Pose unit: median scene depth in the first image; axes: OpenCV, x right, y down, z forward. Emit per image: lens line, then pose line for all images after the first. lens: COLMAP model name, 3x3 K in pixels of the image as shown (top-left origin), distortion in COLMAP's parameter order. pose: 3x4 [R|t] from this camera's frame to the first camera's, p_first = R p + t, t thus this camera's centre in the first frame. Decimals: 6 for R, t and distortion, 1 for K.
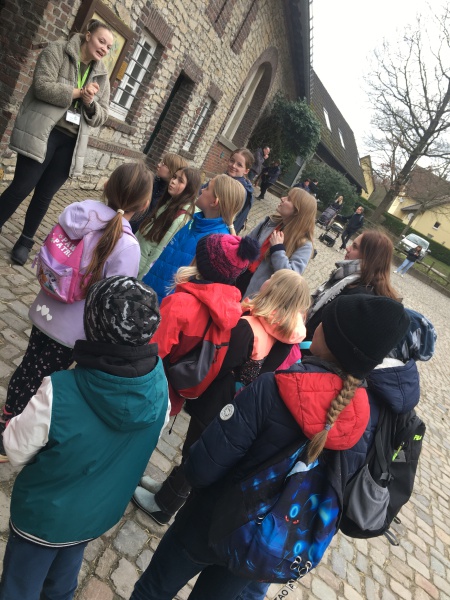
lens RADIAL K [[496.1, 0, 227.9], [0, 496.1, 305.7], [0, 0, 1]] dist [0.055870, -0.078328]
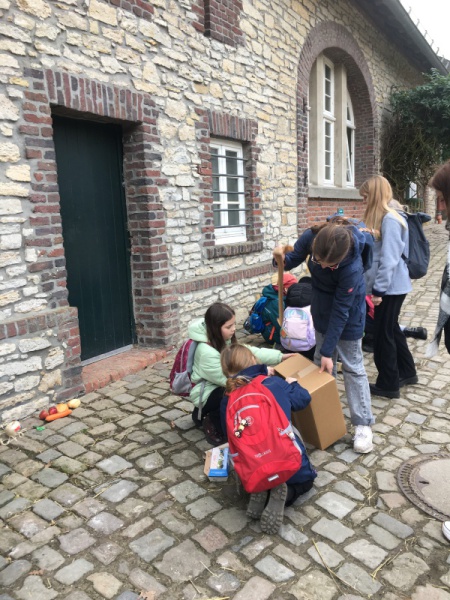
lens RADIAL K [[496.1, 0, 223.4], [0, 496.1, 300.7], [0, 0, 1]] dist [0.055870, -0.078328]
pose [[0.795451, -0.455537, -0.399680, 0.103573], [0.360489, 0.885824, -0.292169, -0.112024], [0.487140, 0.088326, 0.868846, 0.581262]]
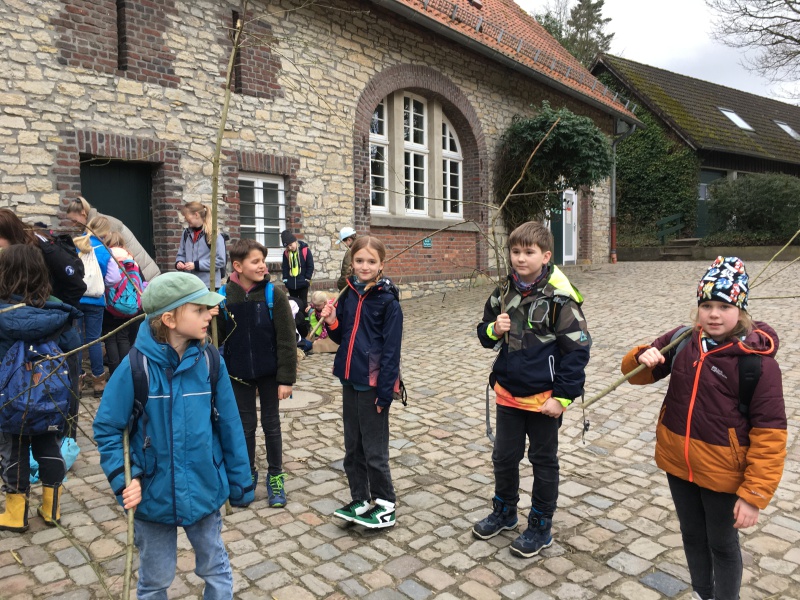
lens RADIAL K [[661.4, 0, 394.3], [0, 661.4, 302.2], [0, 0, 1]] dist [0.055870, -0.078328]
pose [[0.773015, -0.468386, -0.427859, 0.405638], [0.295593, 0.862690, -0.410355, 0.131168], [0.561314, 0.190738, 0.805323, 0.473435]]
